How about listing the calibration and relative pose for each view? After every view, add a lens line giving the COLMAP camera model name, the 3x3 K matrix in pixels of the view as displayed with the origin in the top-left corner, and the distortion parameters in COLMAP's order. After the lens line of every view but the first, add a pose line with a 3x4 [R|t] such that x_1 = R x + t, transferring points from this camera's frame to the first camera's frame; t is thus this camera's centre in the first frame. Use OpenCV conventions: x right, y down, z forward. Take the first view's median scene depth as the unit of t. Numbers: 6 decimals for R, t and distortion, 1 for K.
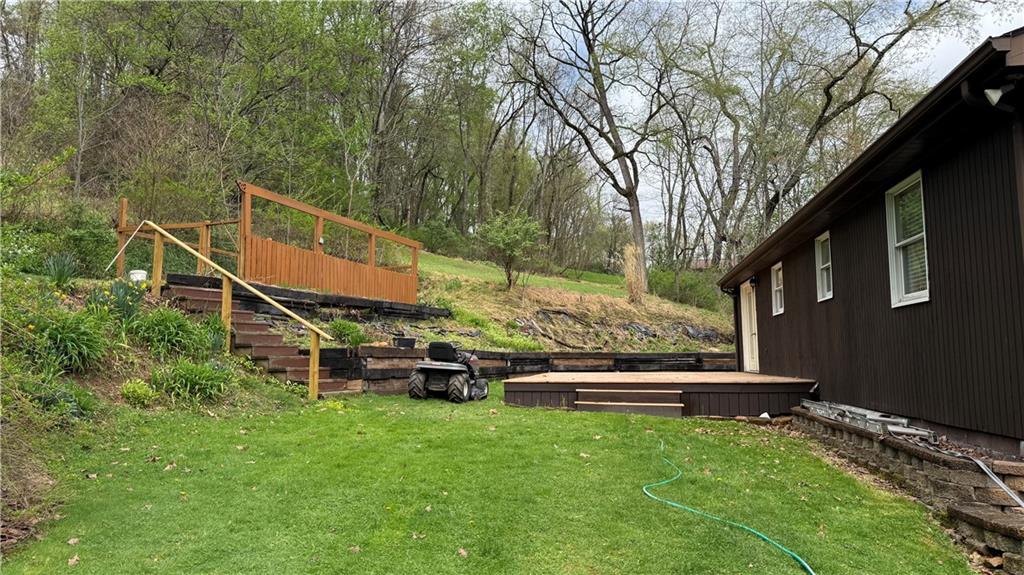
lens RADIAL K [[713.0, 0, 510.9], [0, 713.0, 289.1], [0, 0, 1]] dist [0.006984, 0.000866]
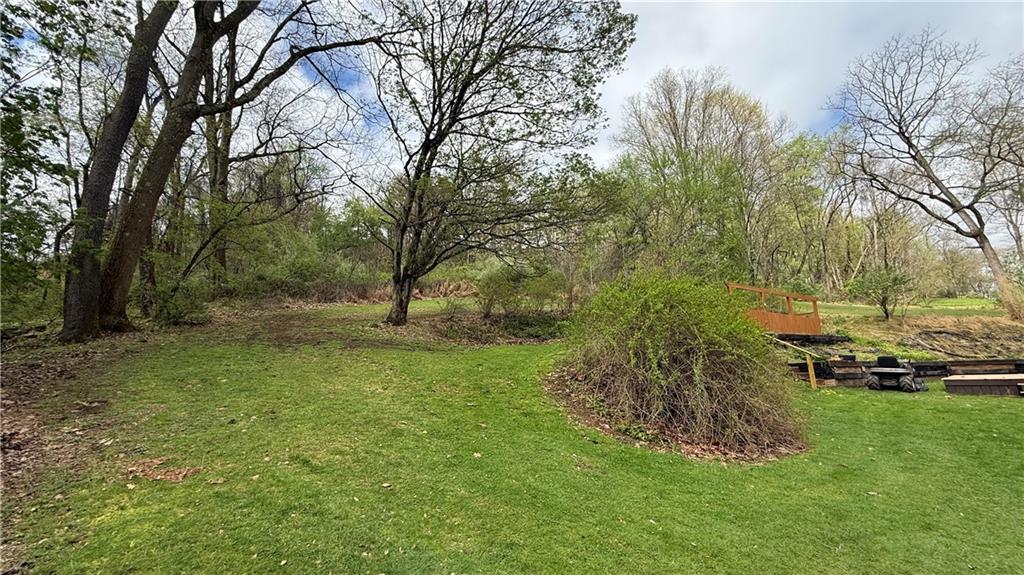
lens RADIAL K [[404.7, 0, 513.0], [0, 404.7, 276.5], [0, 0, 1]] dist [-0.001430, -0.000224]
pose [[0.767819, -0.171197, -0.617370, -0.074561], [0.084033, 0.982223, -0.167860, -0.013463], [0.635132, 0.077007, 0.768556, -0.166637]]
